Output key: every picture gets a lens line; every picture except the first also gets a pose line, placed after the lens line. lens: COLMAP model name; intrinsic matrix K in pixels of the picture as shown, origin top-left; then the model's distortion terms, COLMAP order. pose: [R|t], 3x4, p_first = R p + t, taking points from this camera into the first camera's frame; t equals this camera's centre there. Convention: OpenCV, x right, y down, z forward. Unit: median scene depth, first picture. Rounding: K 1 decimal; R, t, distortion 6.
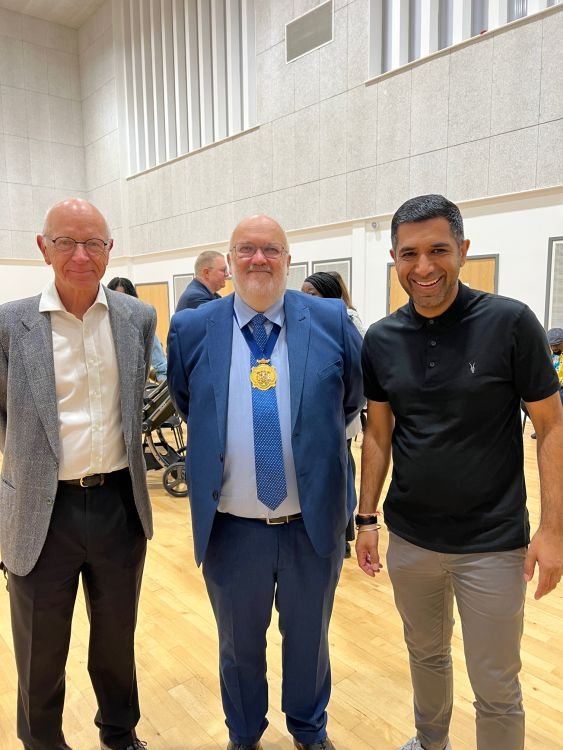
lens RADIAL K [[564.9, 0, 281.5], [0, 564.9, 375.0], [0, 0, 1]] dist [0.004628, 0.001318]
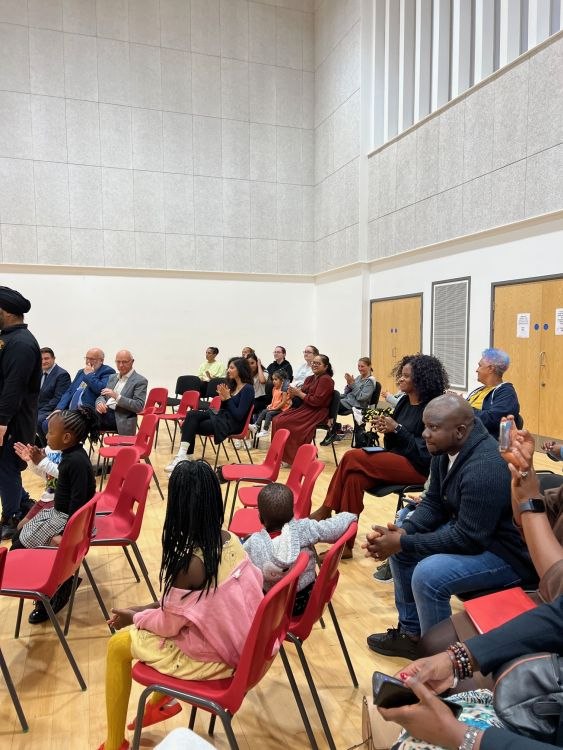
lens RADIAL K [[564.9, 0, 281.5], [0, 564.9, 375.0], [0, 0, 1]] dist [0.004628, 0.001318]
pose [[0.932500, 0.035808, -0.359390, -0.107596], [-0.056027, 0.997369, -0.046000, -0.026141], [0.356797, 0.063031, 0.932053, 0.303966]]
